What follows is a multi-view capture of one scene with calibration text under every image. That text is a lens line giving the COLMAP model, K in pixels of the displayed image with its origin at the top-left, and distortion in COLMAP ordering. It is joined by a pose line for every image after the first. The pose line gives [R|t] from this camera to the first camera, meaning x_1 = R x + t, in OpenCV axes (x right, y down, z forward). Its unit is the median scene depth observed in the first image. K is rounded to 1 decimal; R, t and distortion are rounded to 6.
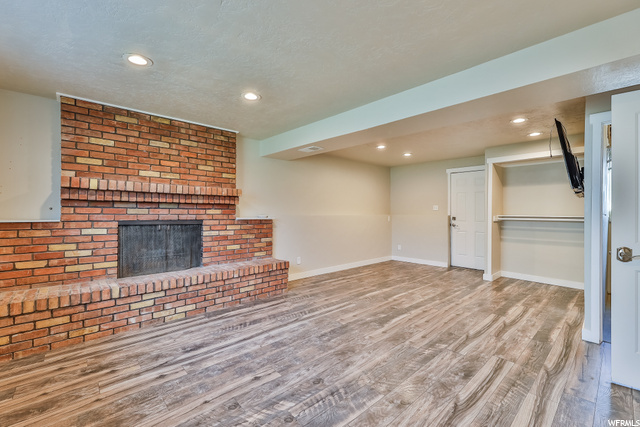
lens RADIAL K [[275.0, 0, 320.8], [0, 275.0, 212.7], [0, 0, 1]] dist [0.000865, 0.000650]
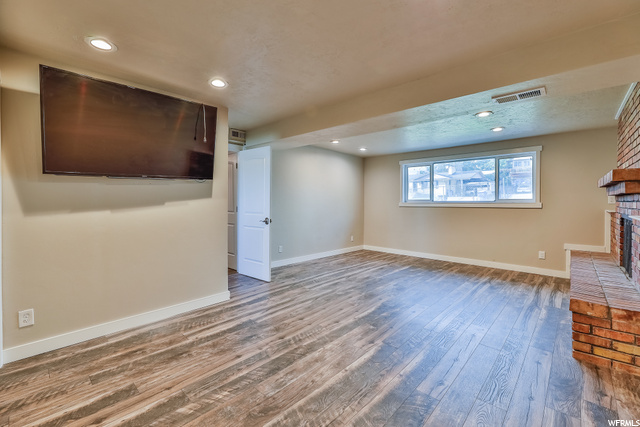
lens RADIAL K [[275.0, 0, 320.8], [0, 275.0, 212.7], [0, 0, 1]] dist [0.000865, 0.000650]
pose [[-0.996551, -0.007234, -0.082666, 0.521129], [-0.010827, 0.999012, 0.043094, -0.006328], [0.082272, 0.043841, -0.995645, 1.894779]]
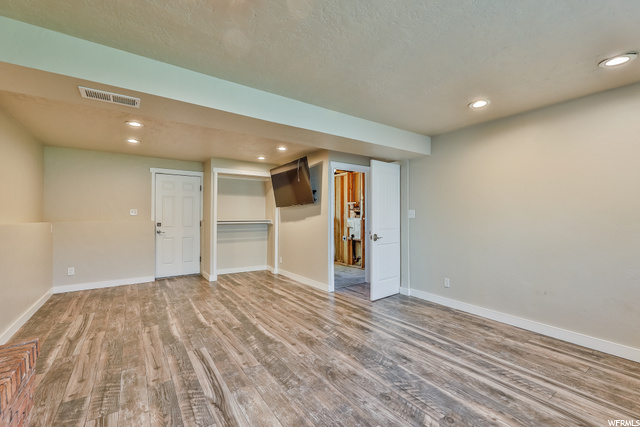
lens RADIAL K [[275.0, 0, 320.8], [0, 275.0, 212.7], [0, 0, 1]] dist [0.000865, 0.000650]
pose [[0.138587, 0.010163, 0.990298, -0.606021], [0.004890, 0.999928, -0.010946, -0.008633], [-0.990338, 0.006359, 0.138527, 0.664630]]
